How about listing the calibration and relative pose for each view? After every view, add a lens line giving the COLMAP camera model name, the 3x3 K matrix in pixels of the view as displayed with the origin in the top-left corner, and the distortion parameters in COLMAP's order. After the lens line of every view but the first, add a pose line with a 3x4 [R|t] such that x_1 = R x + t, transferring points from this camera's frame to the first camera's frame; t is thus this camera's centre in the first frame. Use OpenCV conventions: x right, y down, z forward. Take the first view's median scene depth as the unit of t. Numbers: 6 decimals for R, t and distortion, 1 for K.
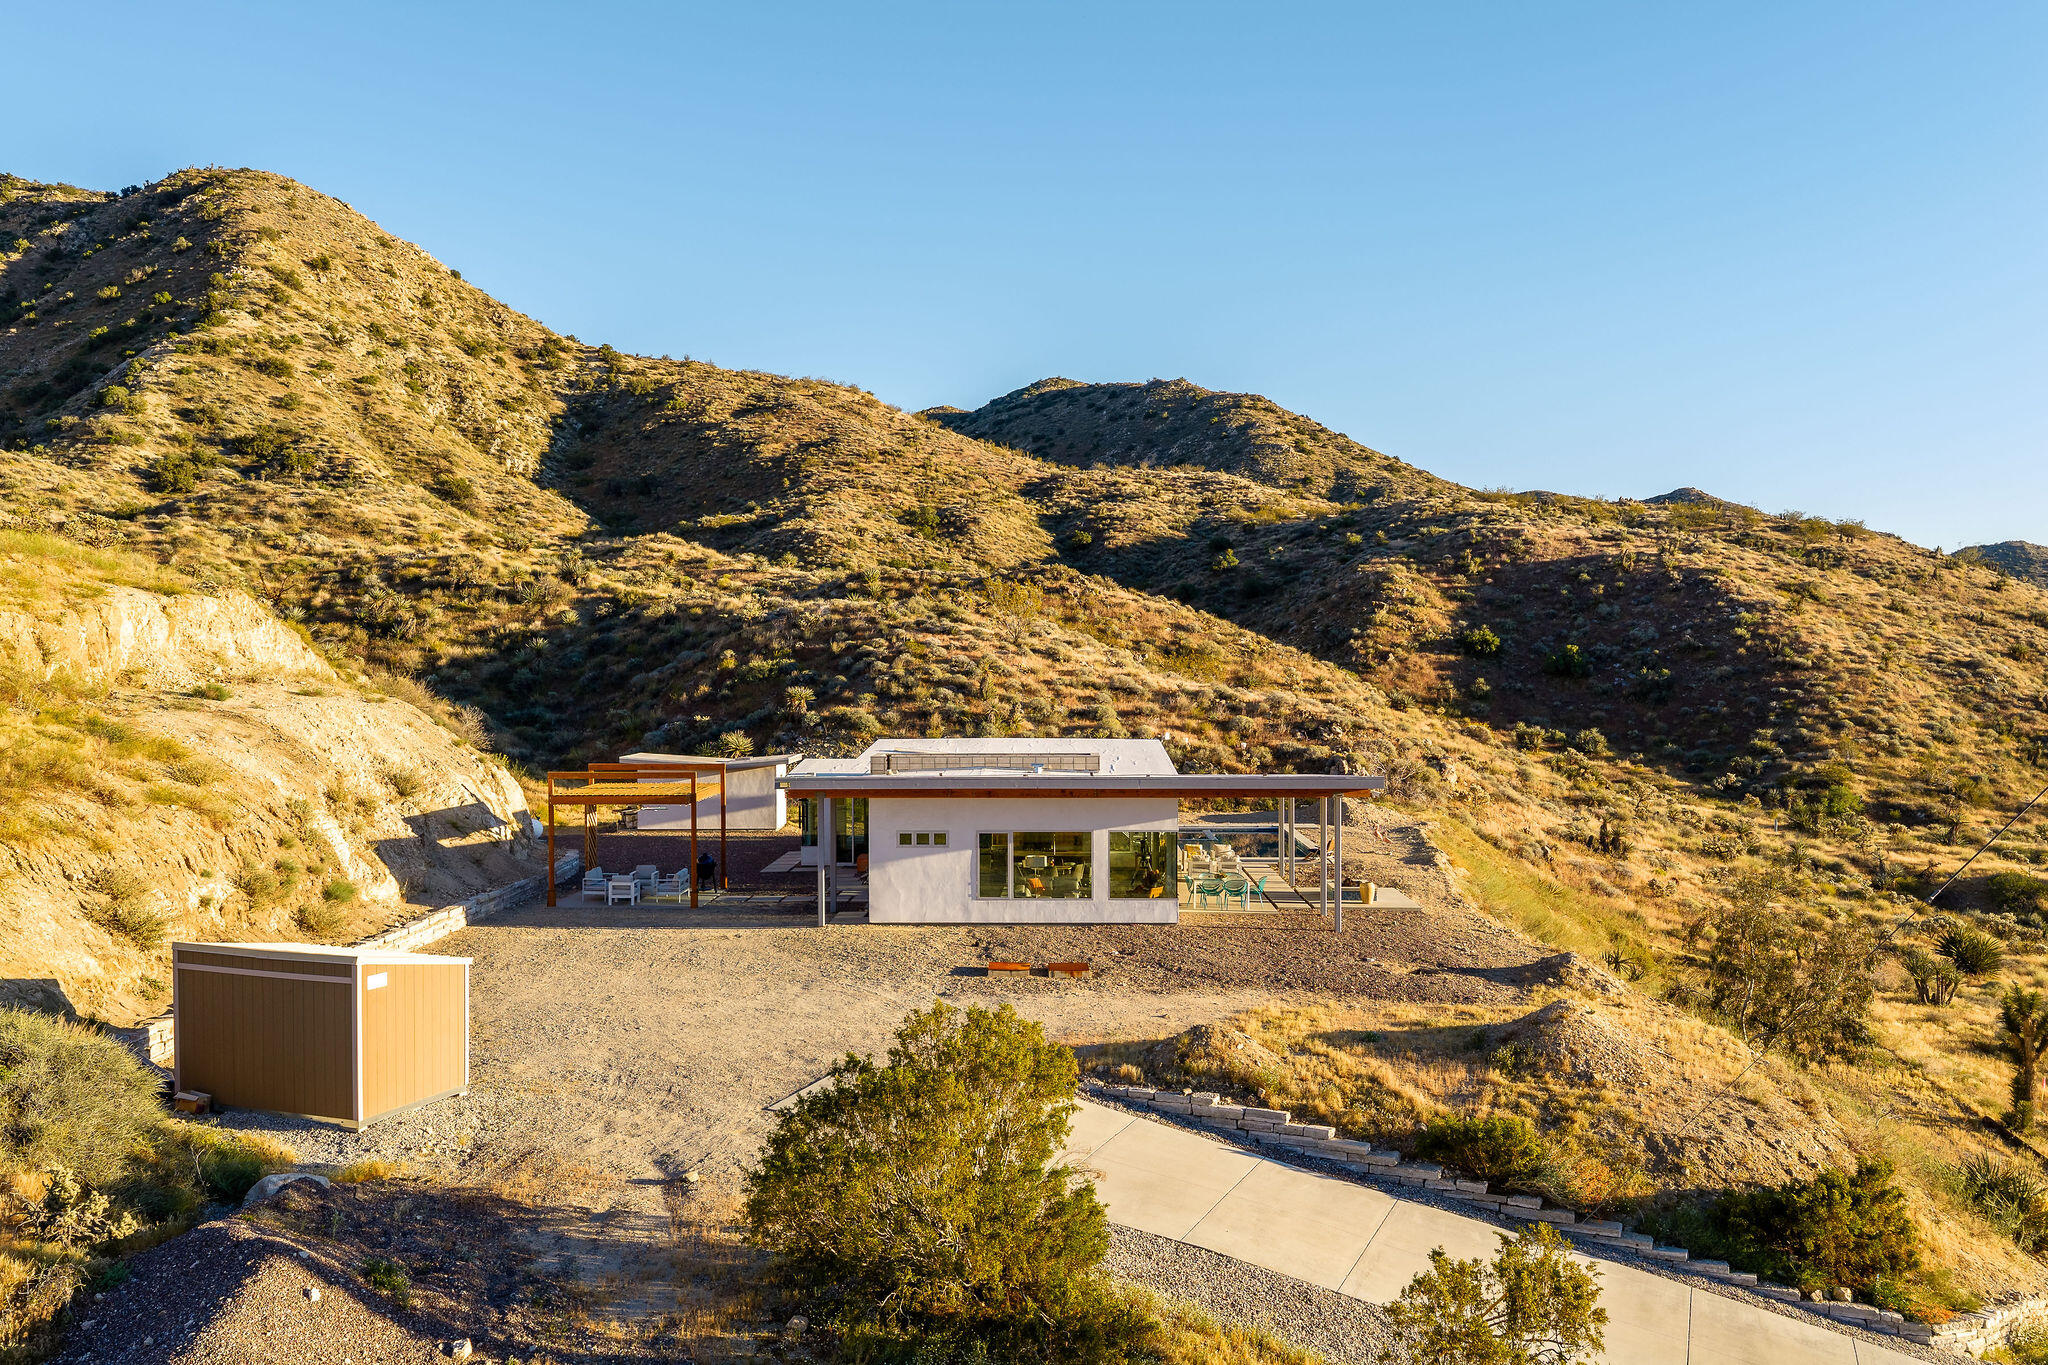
lens RADIAL K [[1707.8, 0, 1012.8], [0, 1707.8, 682.8], [0, 0, 1]] dist [0.016379, -0.025867]
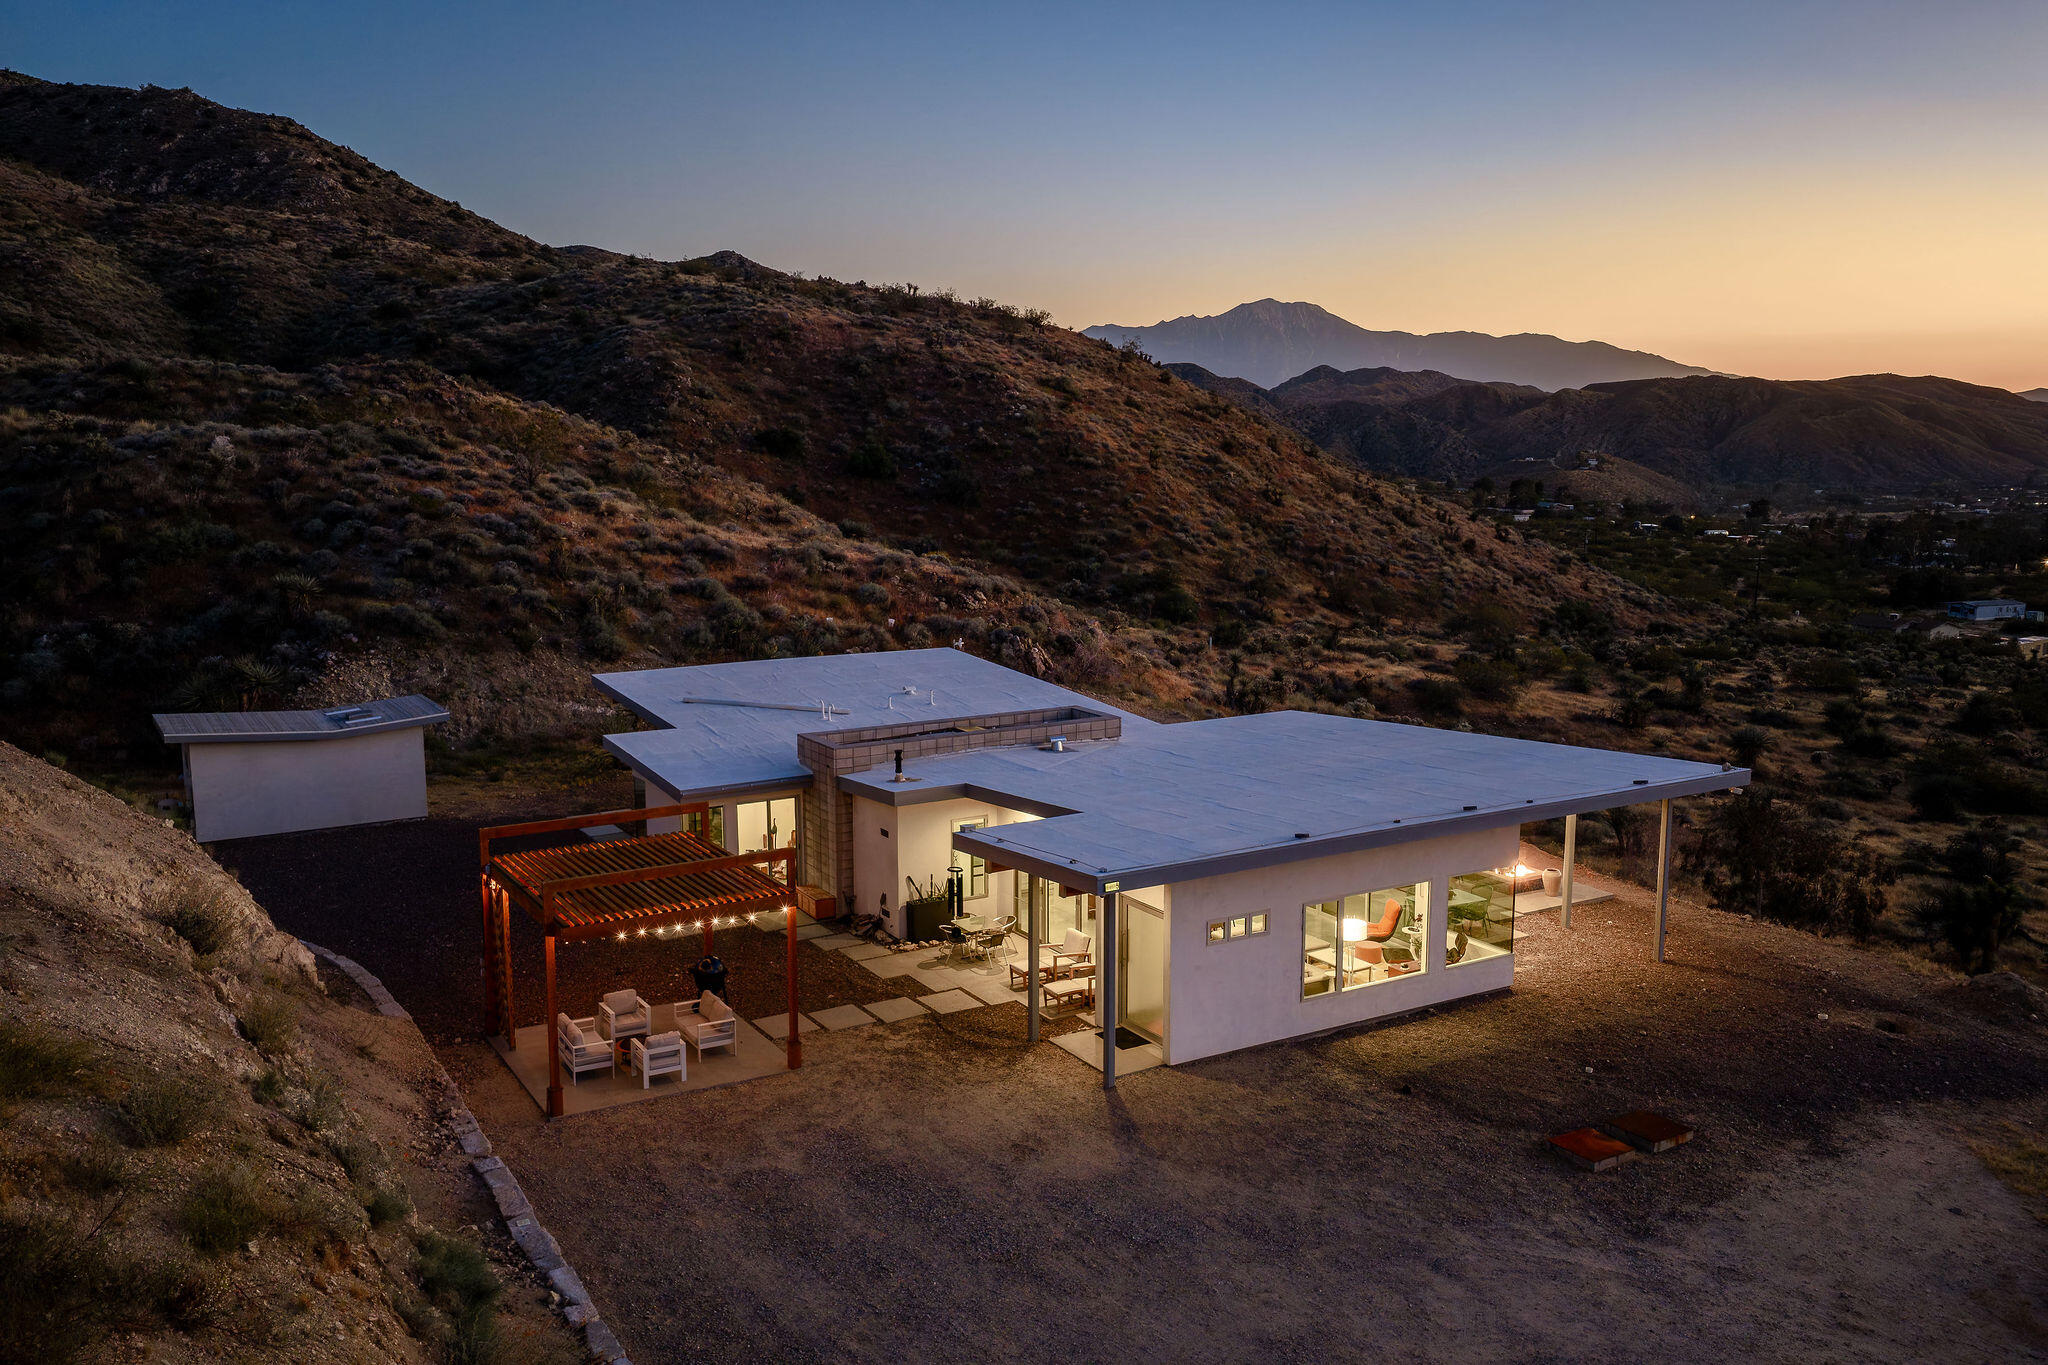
lens RADIAL K [[1707.8, 0, 1040.4], [0, 1707.8, 681.9], [0, 0, 1]] dist [0.016379, -0.025867]
pose [[0.842501, -0.079482, 0.532800, -0.121763], [0.003888, 0.989927, 0.141528, -0.025422], [-0.538681, -0.117166, 0.834323, 0.133603]]
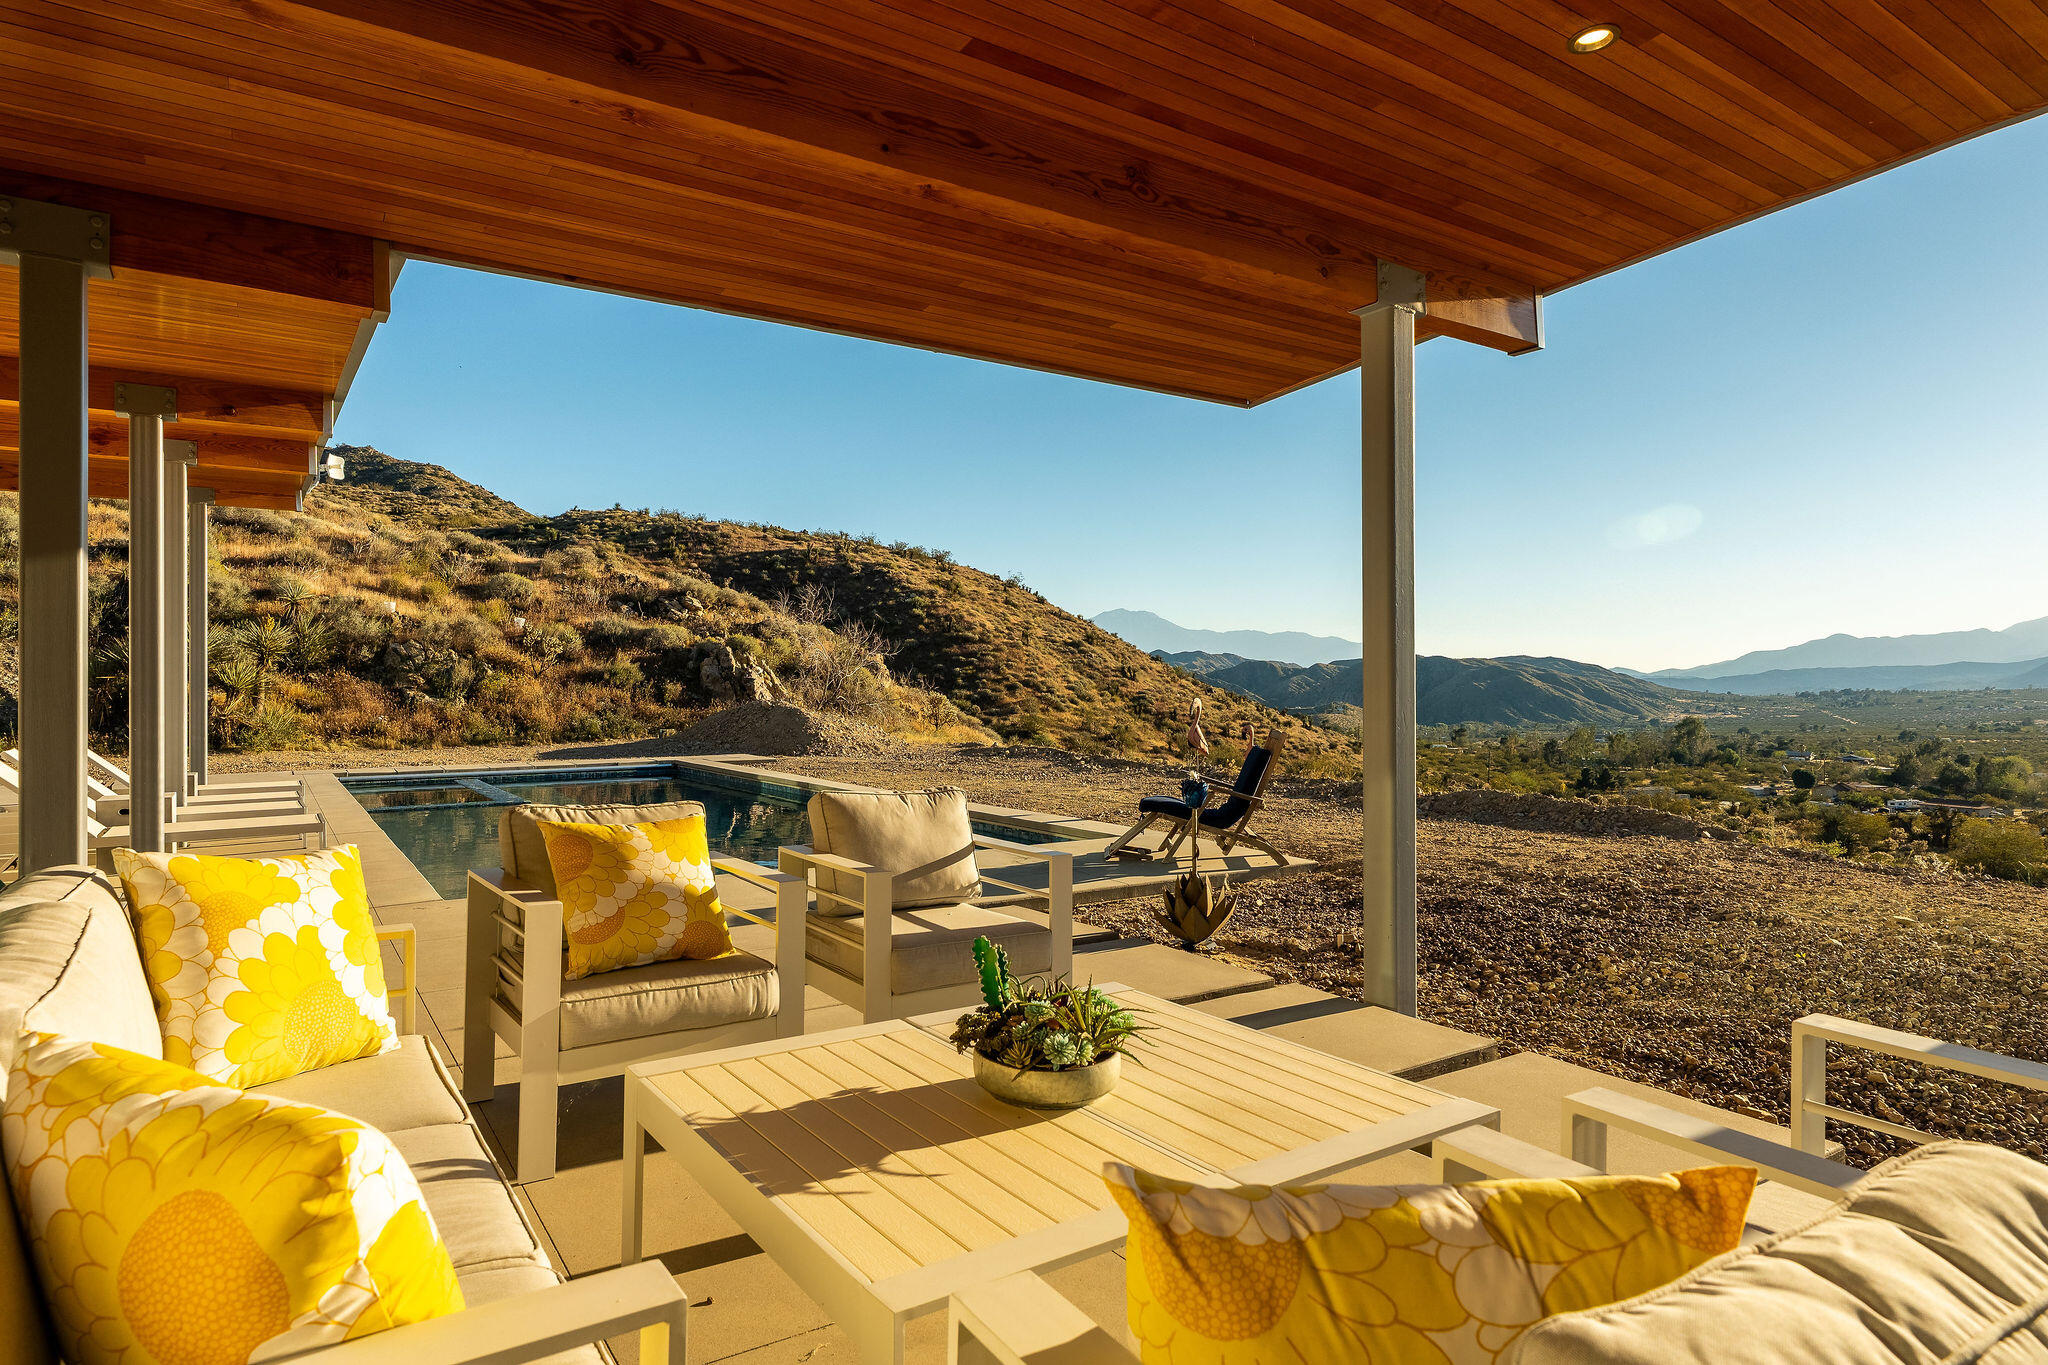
lens RADIAL K [[1153.4, 0, 1028.2], [0, 1153.4, 687.9], [0, 0, 1]] dist [-0.004148, -0.000091]
pose [[0.814841, 0.001120, 0.579684, 0.029638], [0.004990, 0.999948, -0.008947, 0.029556], [-0.579664, 0.010183, 0.814792, 0.314018]]
